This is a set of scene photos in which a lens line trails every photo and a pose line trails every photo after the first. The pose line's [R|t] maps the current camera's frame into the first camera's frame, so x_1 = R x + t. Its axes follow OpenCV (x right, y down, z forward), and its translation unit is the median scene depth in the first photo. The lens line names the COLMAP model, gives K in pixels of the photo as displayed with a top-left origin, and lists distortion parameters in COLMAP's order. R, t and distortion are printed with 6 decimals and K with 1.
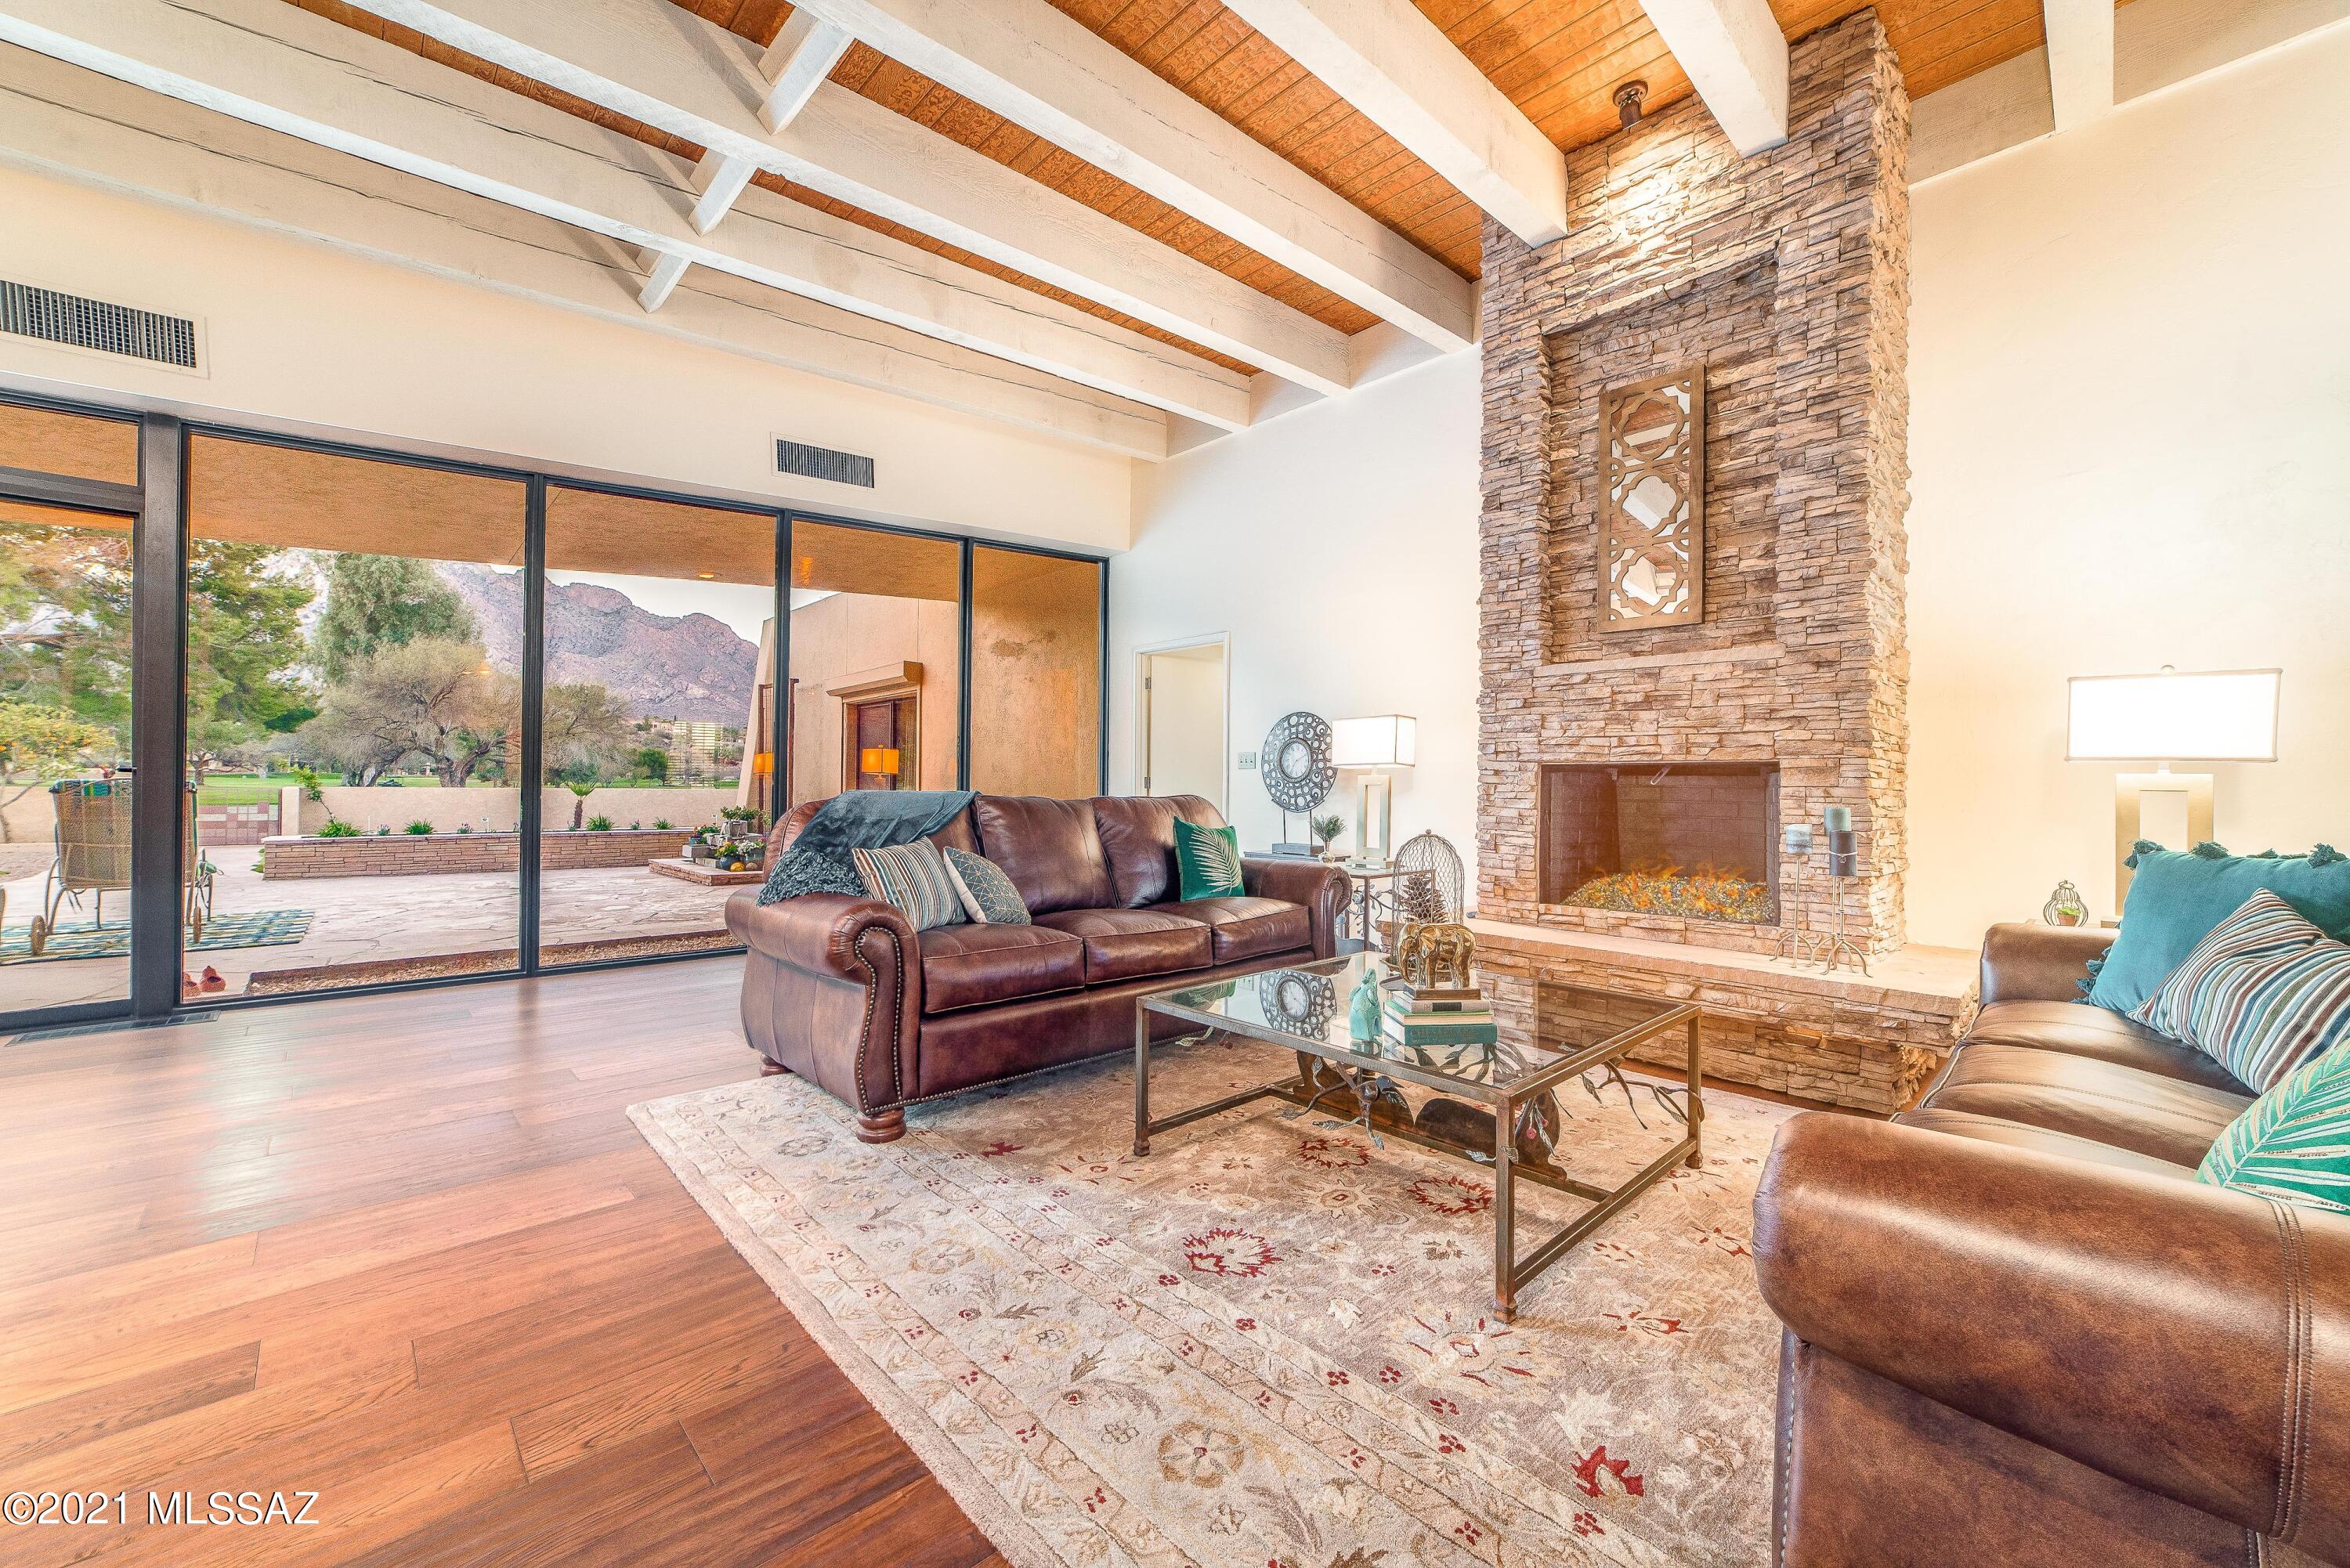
lens RADIAL K [[910.0, 0, 1175.0], [0, 910.0, 784.0], [0, 0, 1]] dist [-0.032938, 0.017168]
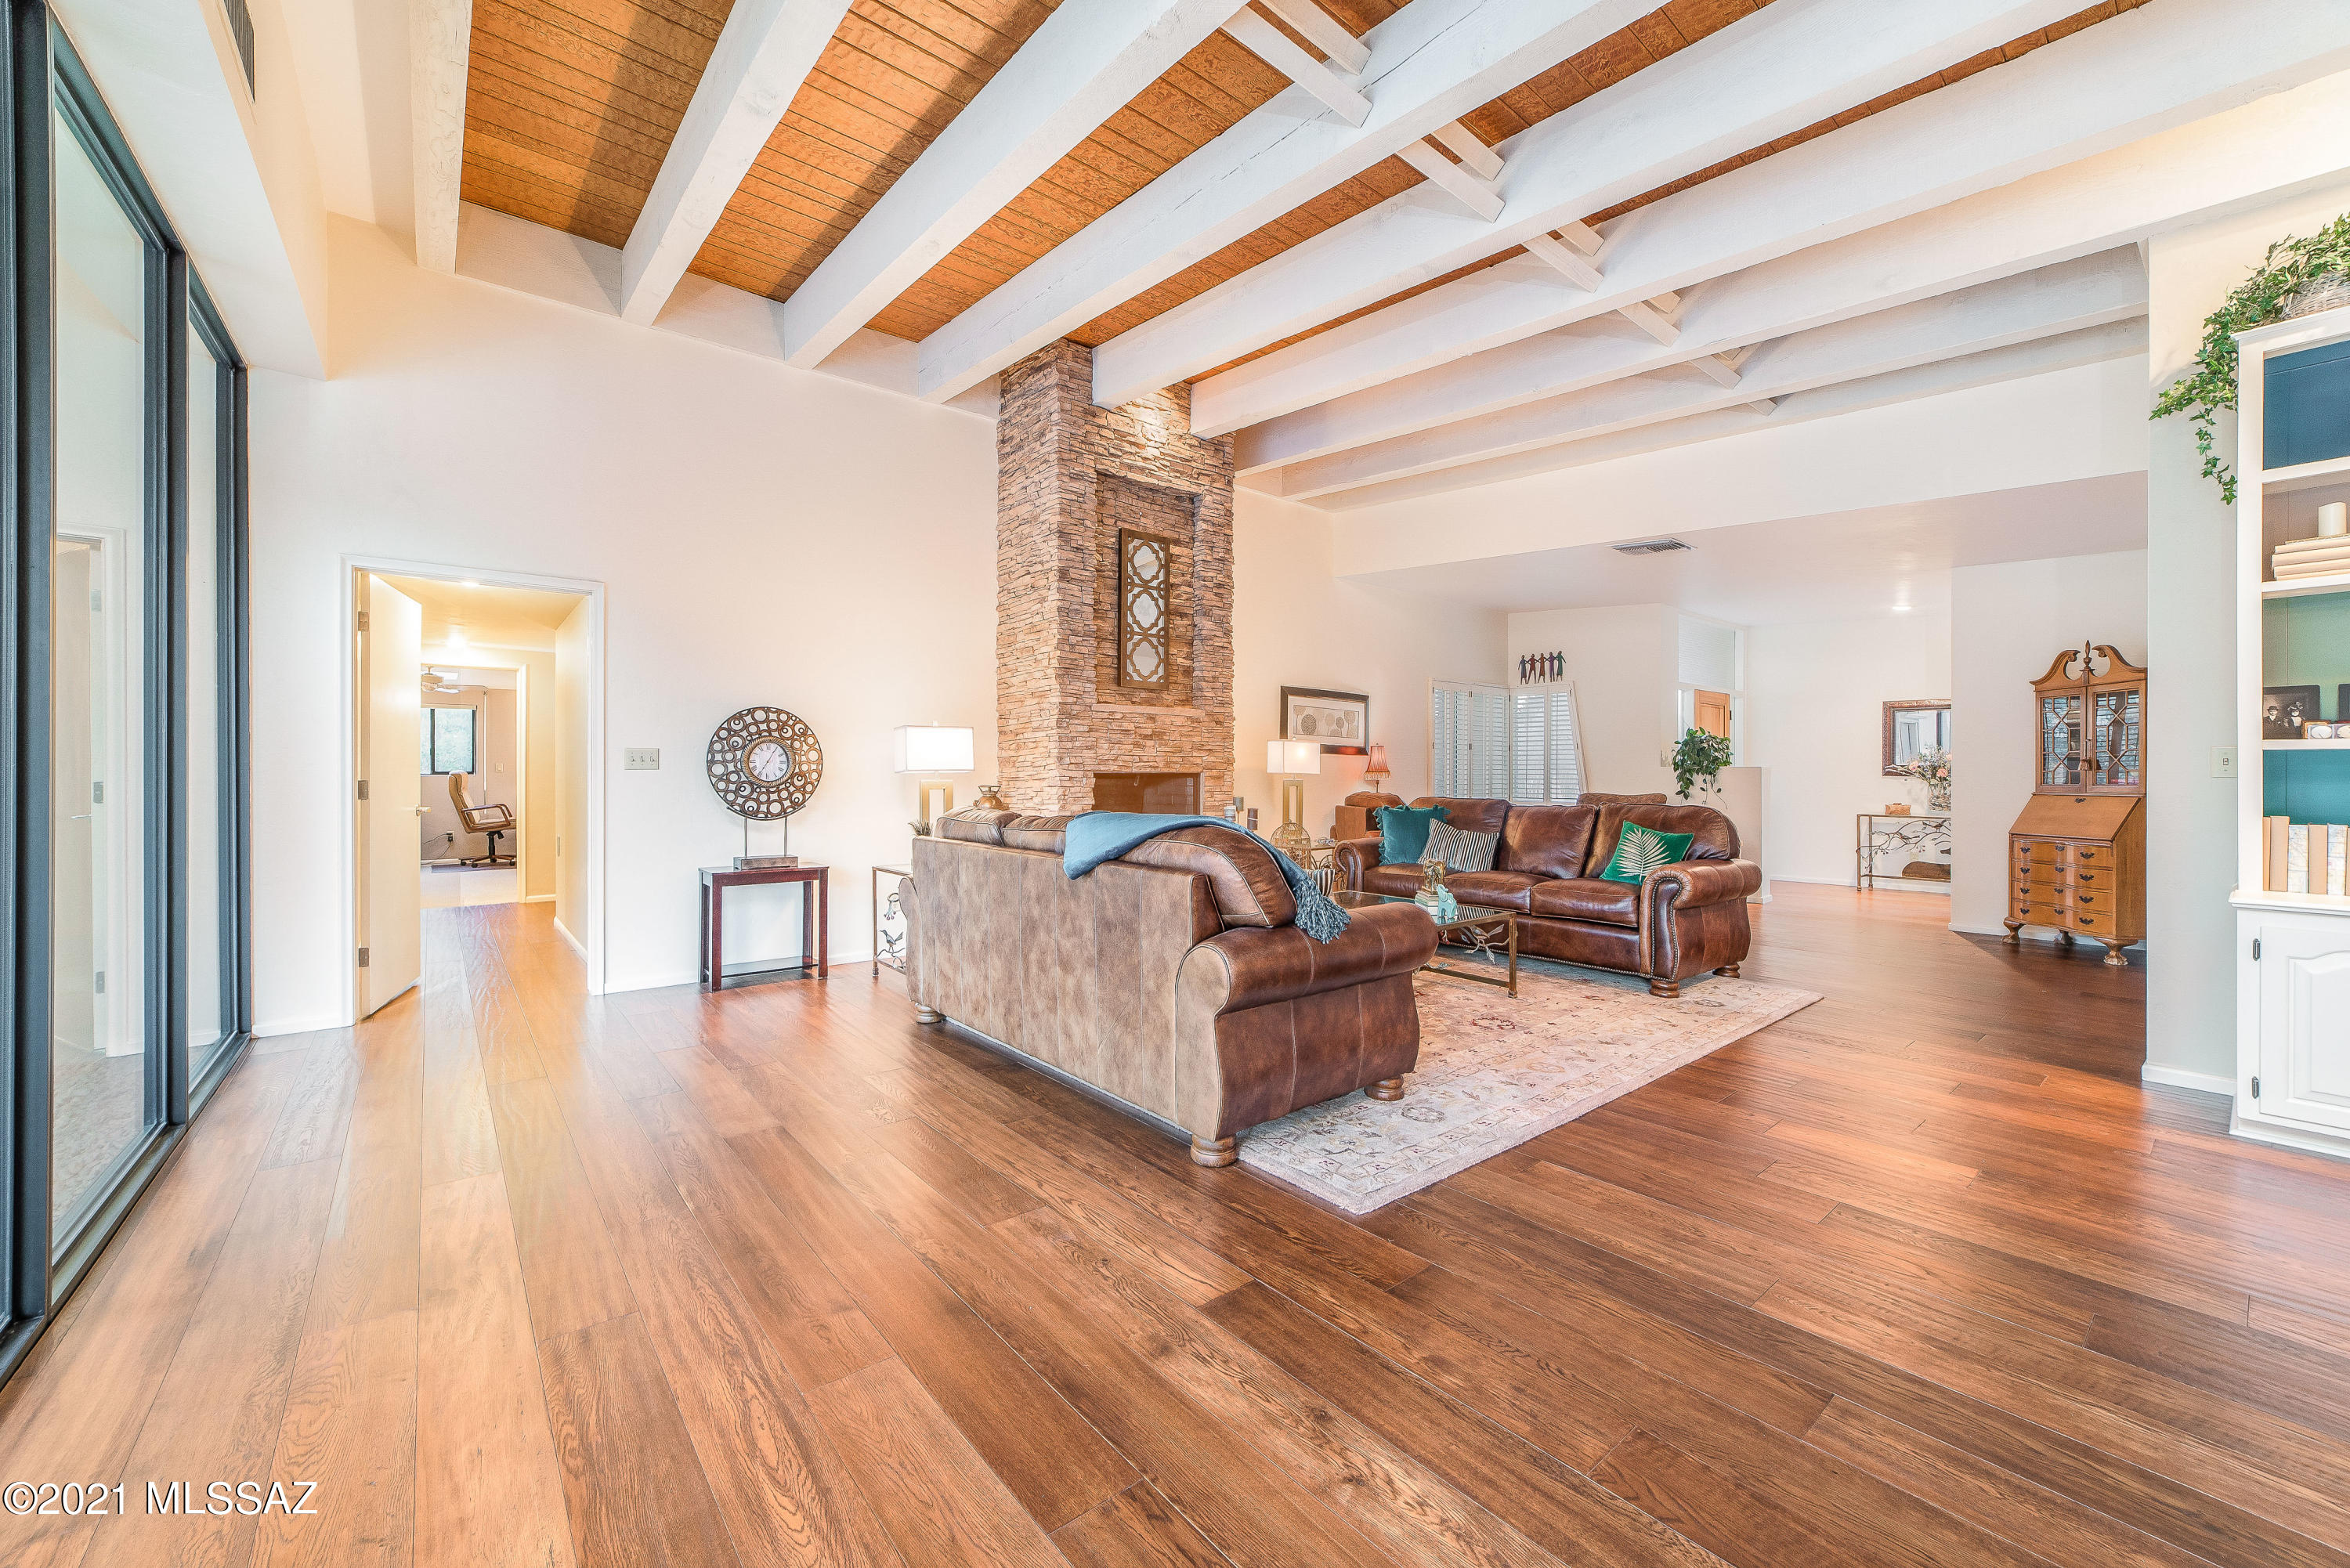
lens RADIAL K [[922.0, 0, 1169.7], [0, 922.0, 760.9], [0, 0, 1]] dist [-0.013370, 0.000208]
pose [[0.071568, -0.000470, 0.997436, -1.124684], [-0.006545, 0.999978, 0.000940, -0.046411], [-0.997414, -0.006595, 0.071563, 0.850363]]
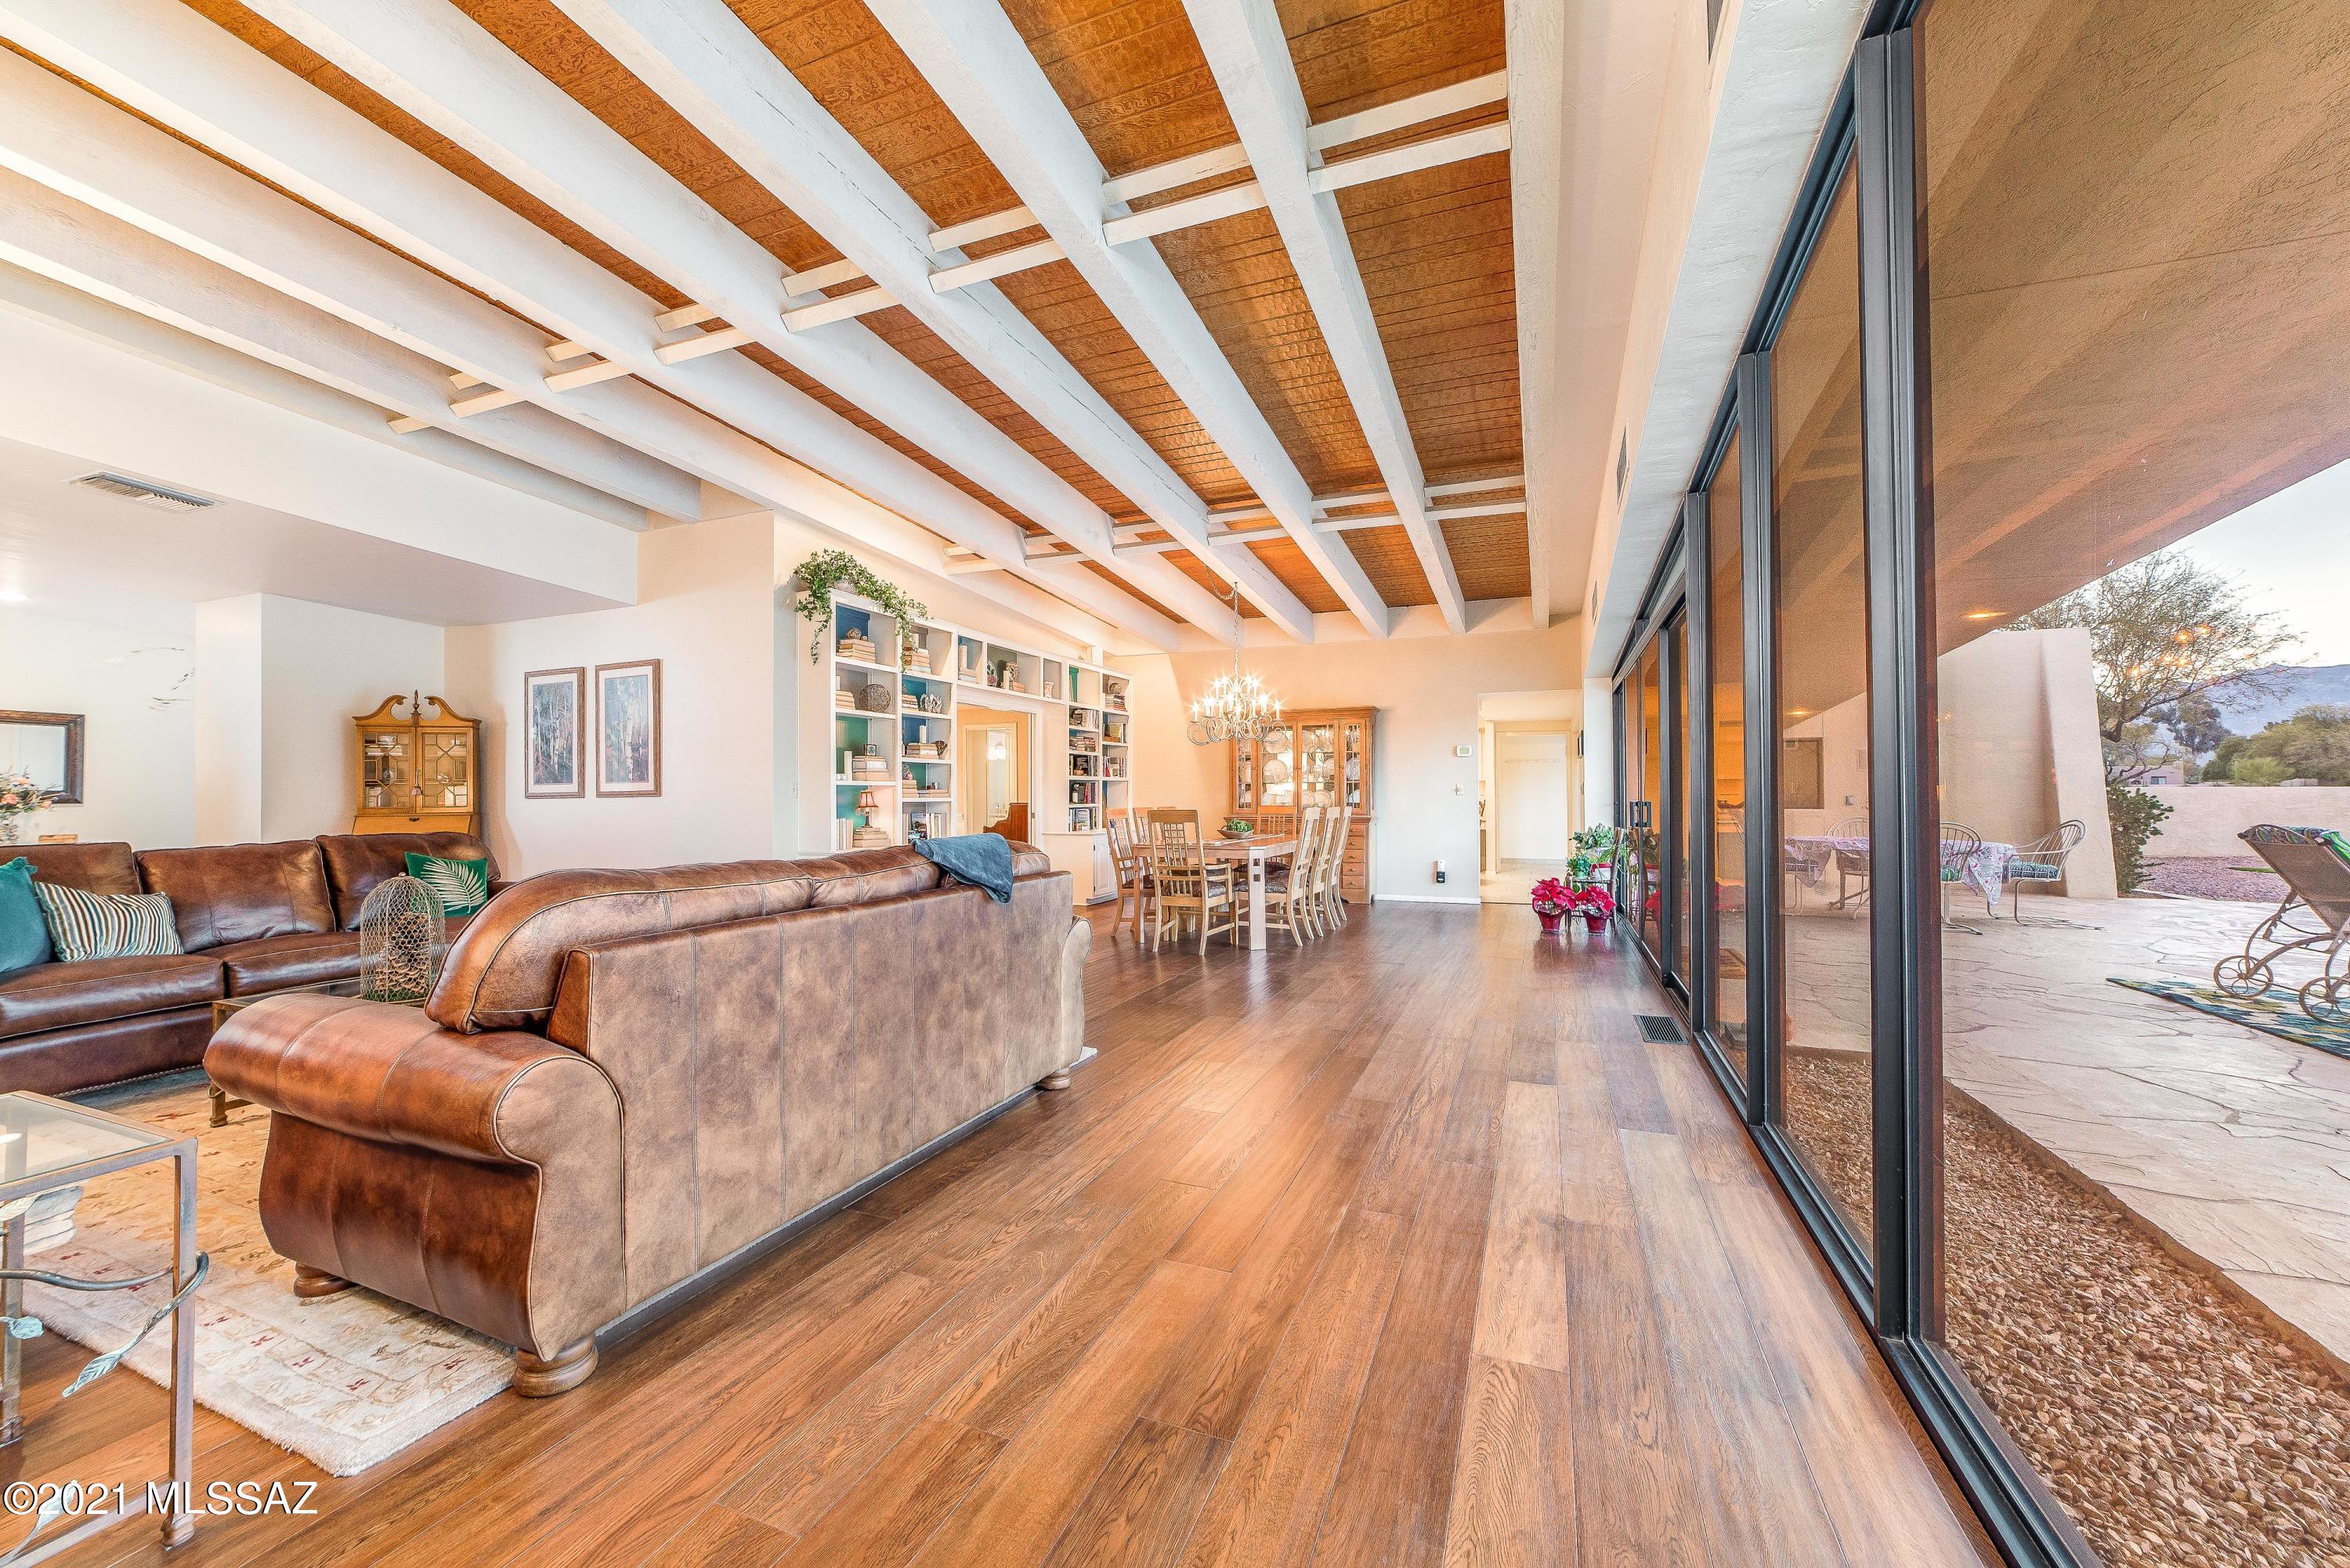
lens RADIAL K [[903.5, 0, 1171.0], [0, 903.5, 781.8], [0, 0, 1]] dist [-0.019689, 0.007176]
pose [[-0.912761, -0.013509, -0.408270, 0.021009], [-0.004041, 0.999703, -0.024044, -0.025649], [0.408473, -0.020296, -0.912545, 1.916766]]
